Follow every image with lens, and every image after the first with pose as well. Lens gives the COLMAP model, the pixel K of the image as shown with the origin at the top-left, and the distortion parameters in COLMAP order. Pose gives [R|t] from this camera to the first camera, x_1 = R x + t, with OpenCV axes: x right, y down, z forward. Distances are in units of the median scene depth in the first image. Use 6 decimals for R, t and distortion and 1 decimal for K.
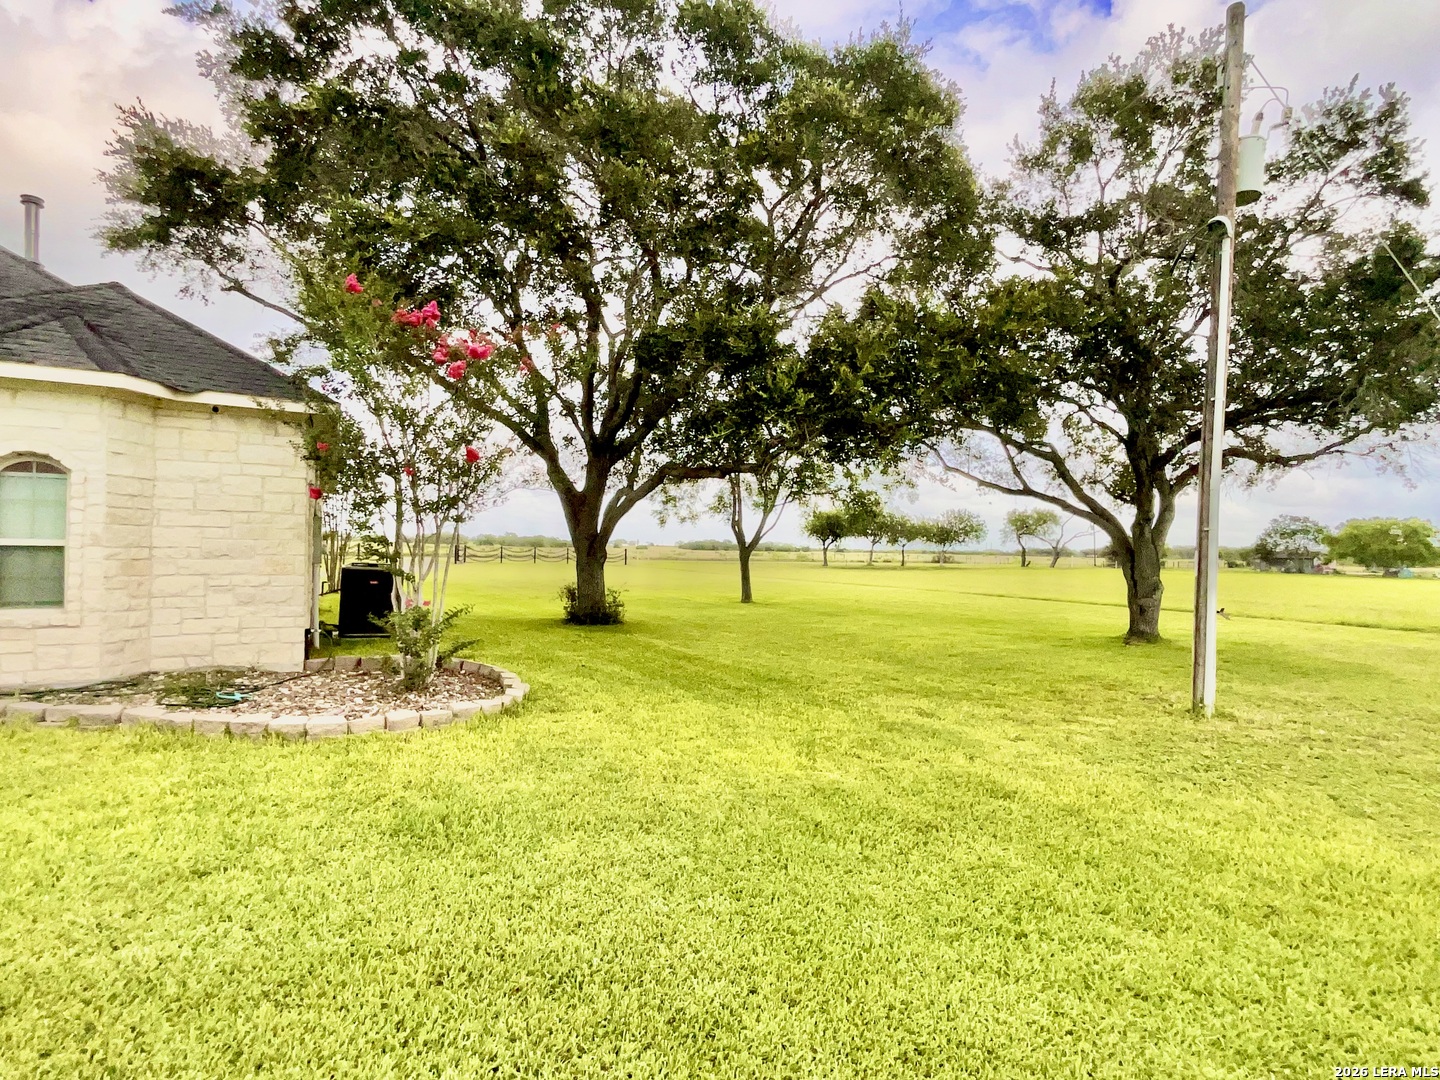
lens RADIAL K [[711.5, 0, 720.0], [0, 711.5, 540.0], [0, 0, 1]] dist [0.001428, 0.000268]
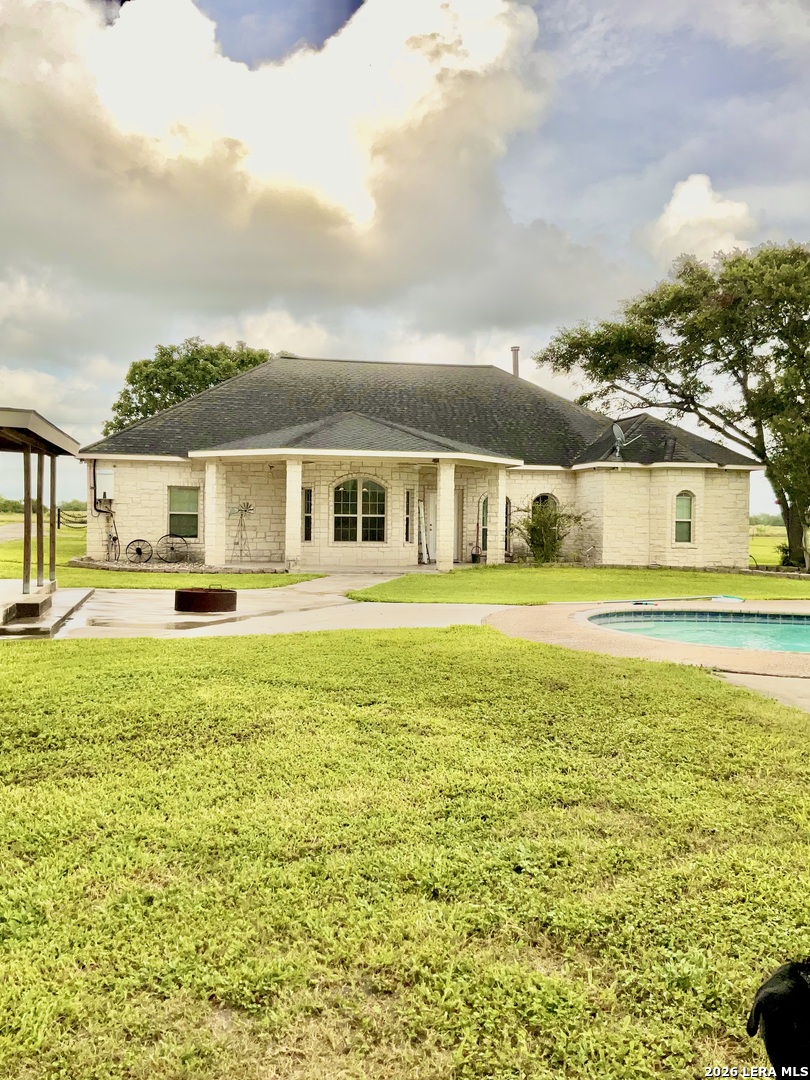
lens RADIAL K [[942.1, 0, 408.2], [0, 942.1, 521.4], [0, 0, 1]] dist [0.090069, 0.002360]
pose [[0.953433, -0.003410, -0.301585, -0.770366], [0.007023, 0.999916, 0.010897, -0.038294], [0.301523, -0.012508, 0.953377, -2.795909]]
